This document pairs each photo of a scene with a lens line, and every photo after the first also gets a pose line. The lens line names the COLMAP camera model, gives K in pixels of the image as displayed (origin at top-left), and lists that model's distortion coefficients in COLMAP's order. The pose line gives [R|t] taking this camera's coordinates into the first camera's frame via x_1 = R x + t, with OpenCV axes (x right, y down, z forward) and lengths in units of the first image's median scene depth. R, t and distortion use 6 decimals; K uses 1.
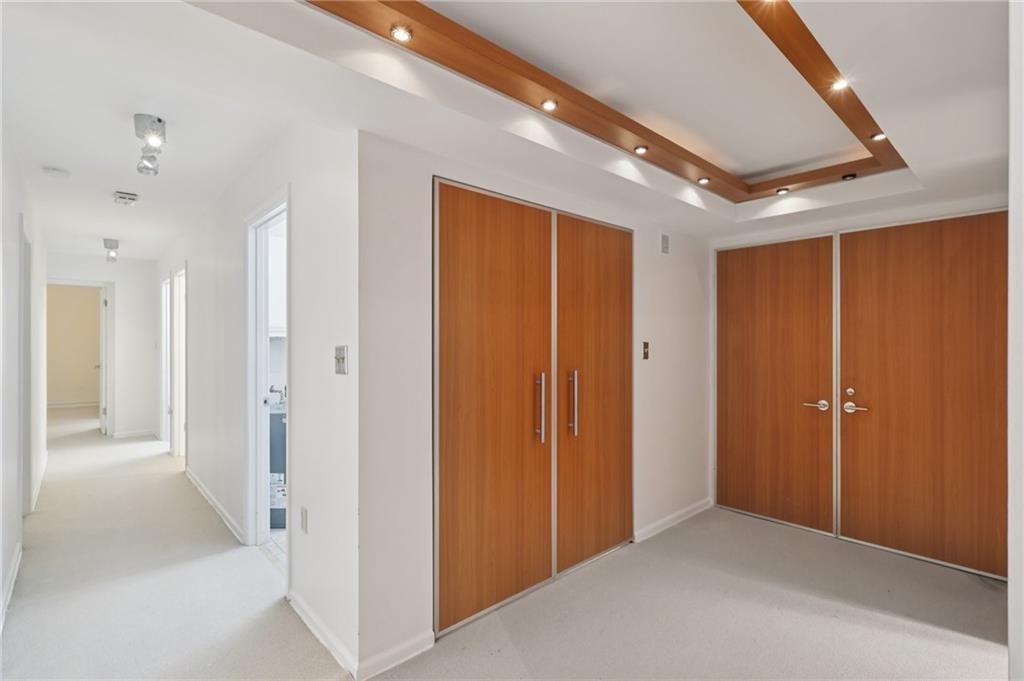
lens RADIAL K [[484.0, 0, 518.8], [0, 484.0, 338.8], [0, 0, 1]] dist [0.005137, 0.000341]
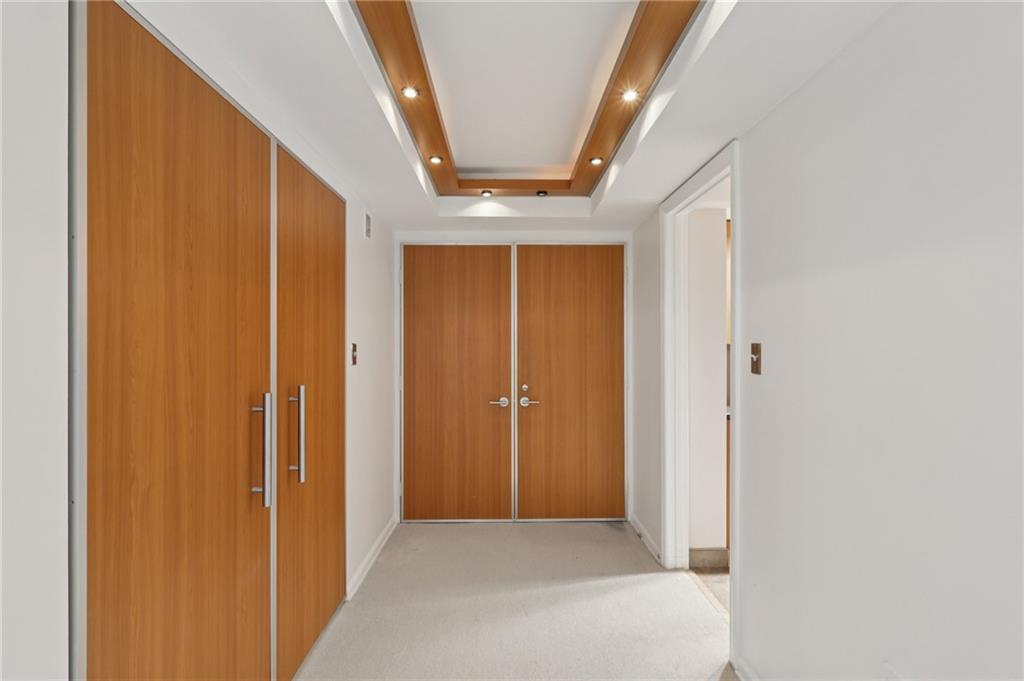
lens RADIAL K [[484.0, 0, 512.6], [0, 484.0, 341.2], [0, 0, 1]] dist [0.005137, 0.000341]
pose [[0.668814, 0.000312, 0.743429, -0.162059], [-0.002791, 0.999994, 0.002091, 0.000016], [-0.743424, -0.003474, 0.668811, 0.278485]]
